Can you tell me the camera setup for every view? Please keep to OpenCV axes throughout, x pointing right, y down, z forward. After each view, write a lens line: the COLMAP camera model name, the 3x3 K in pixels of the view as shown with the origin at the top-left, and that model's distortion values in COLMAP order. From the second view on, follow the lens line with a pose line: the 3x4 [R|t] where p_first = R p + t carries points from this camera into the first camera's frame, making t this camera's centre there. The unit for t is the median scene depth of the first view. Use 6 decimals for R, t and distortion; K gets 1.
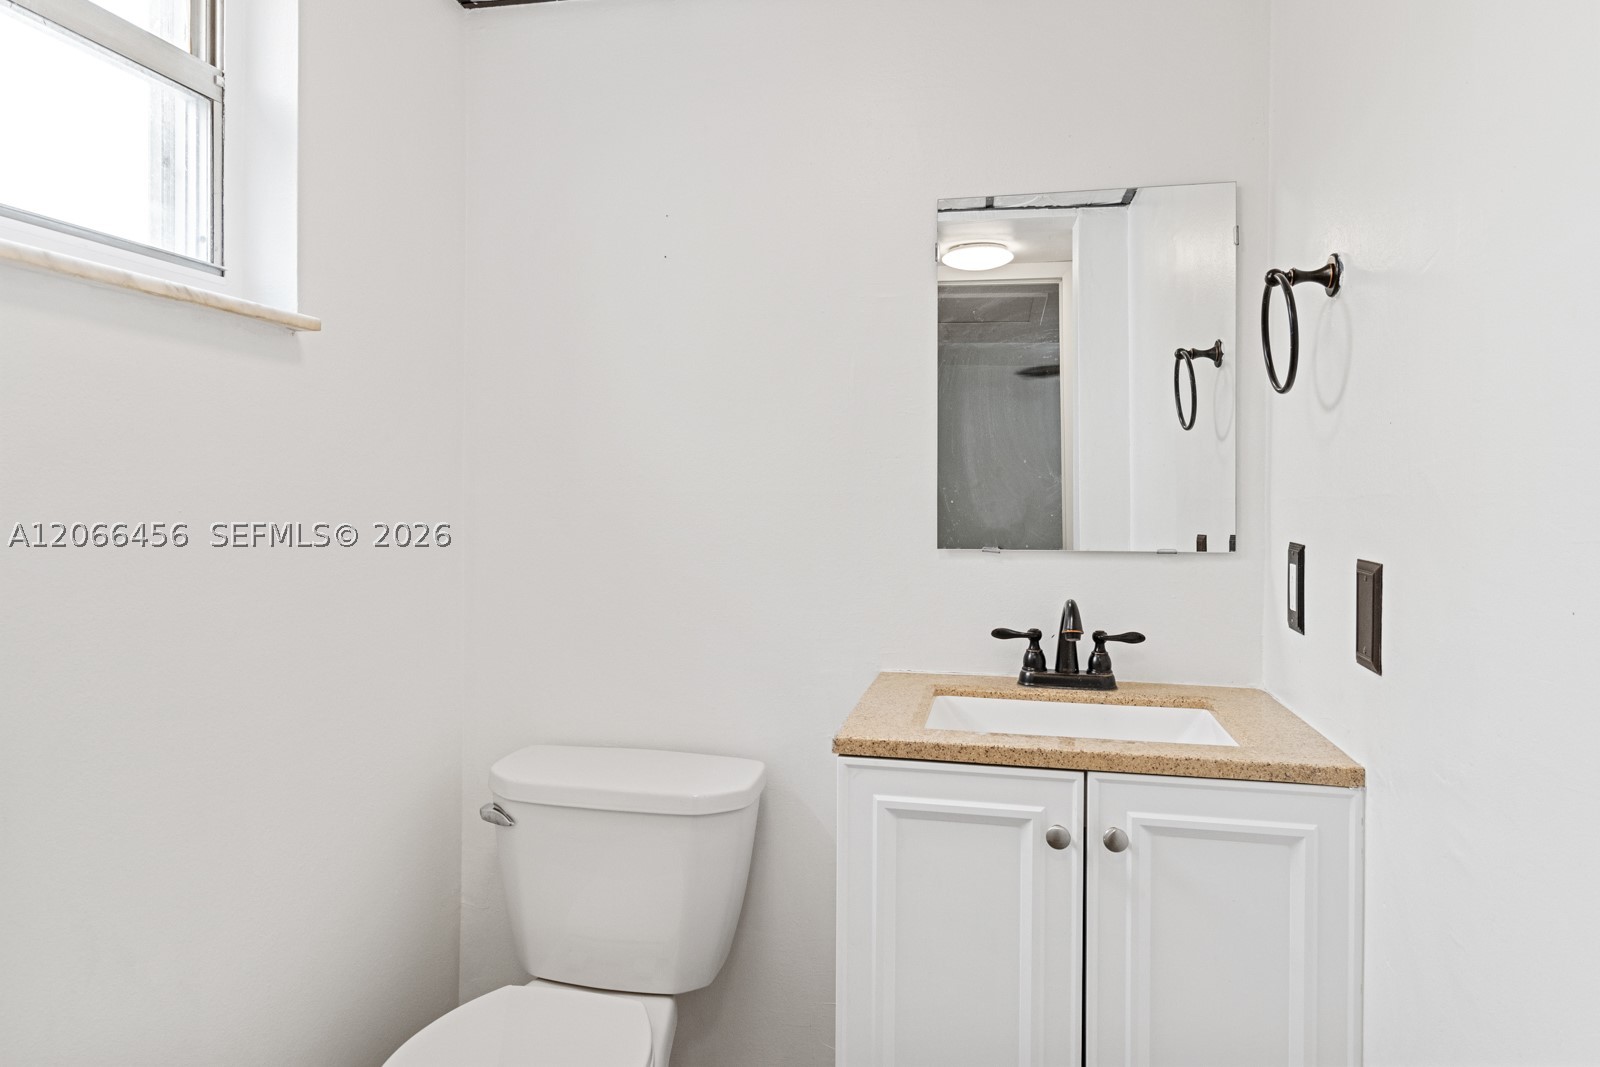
lens RADIAL K [[1007.3, 0, 803.3], [0, 1007.3, 525.6], [0, 0, 1]] dist [0.044534, -0.000285]
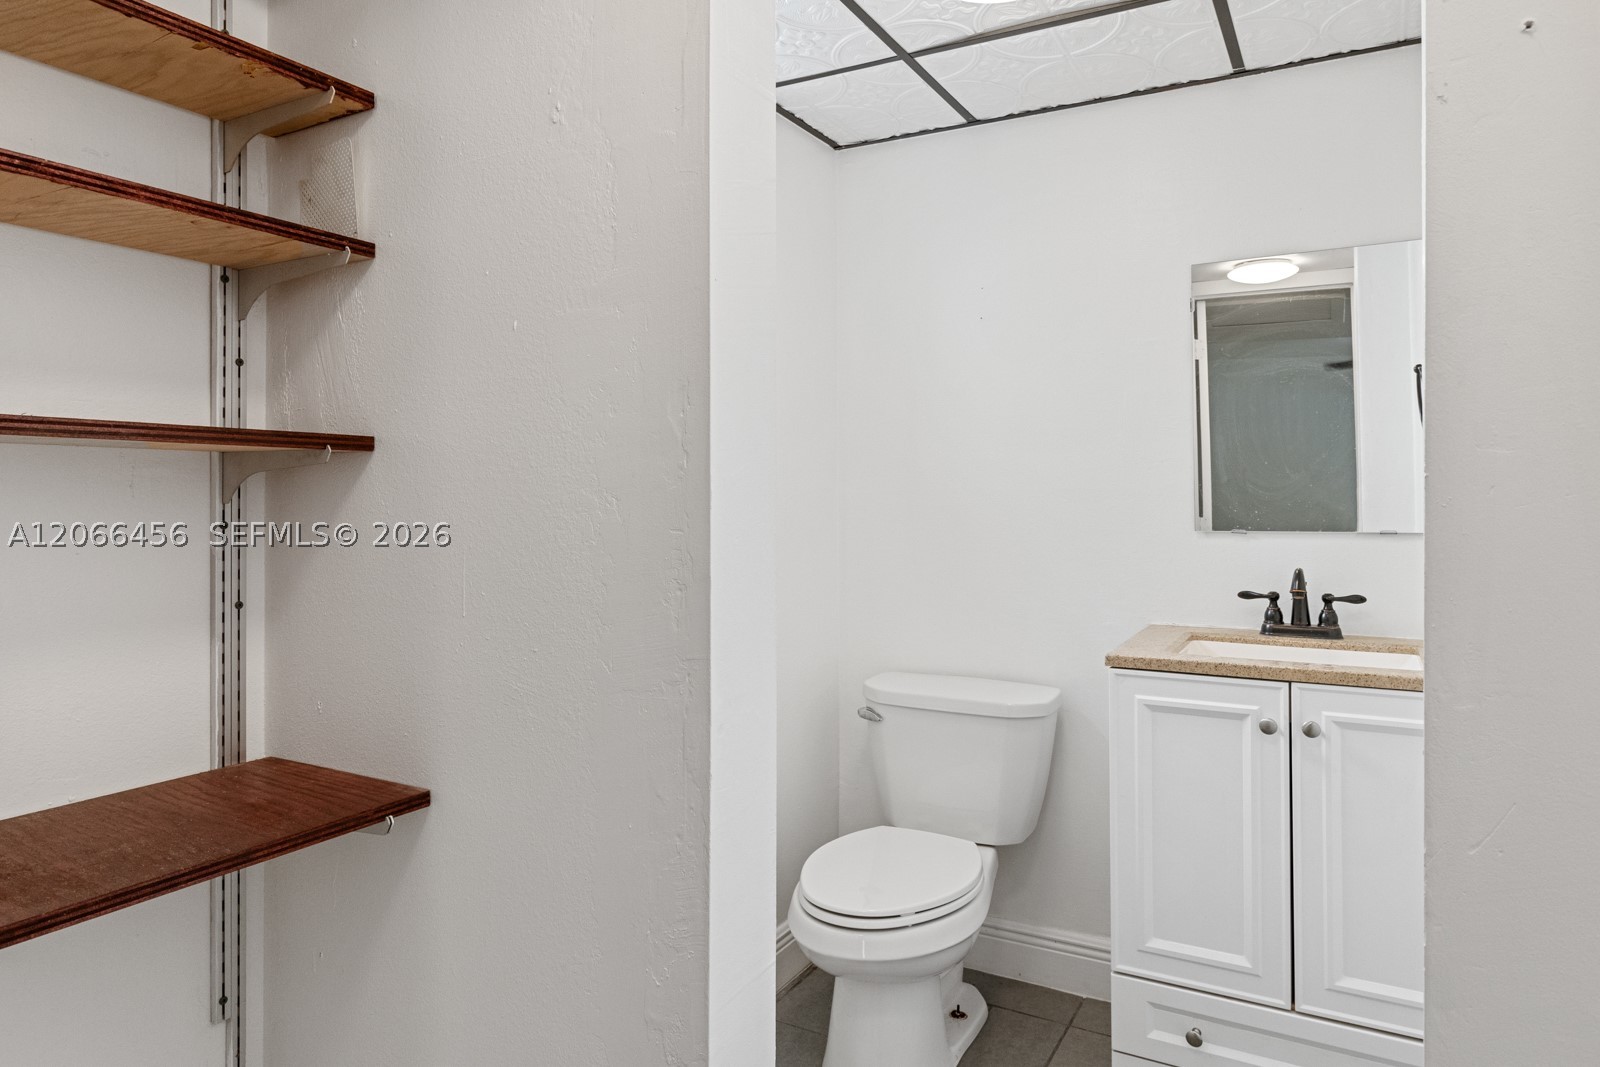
lens RADIAL K [[1007.3, 0, 810.5], [0, 1007.3, 508.5], [0, 0, 1]] dist [0.044534, -0.000285]
pose [[0.959248, -0.005664, -0.282507, 0.027934], [0.002477, 0.999929, -0.011637, 0.009020], [0.282553, 0.010463, 0.959195, -0.441374]]
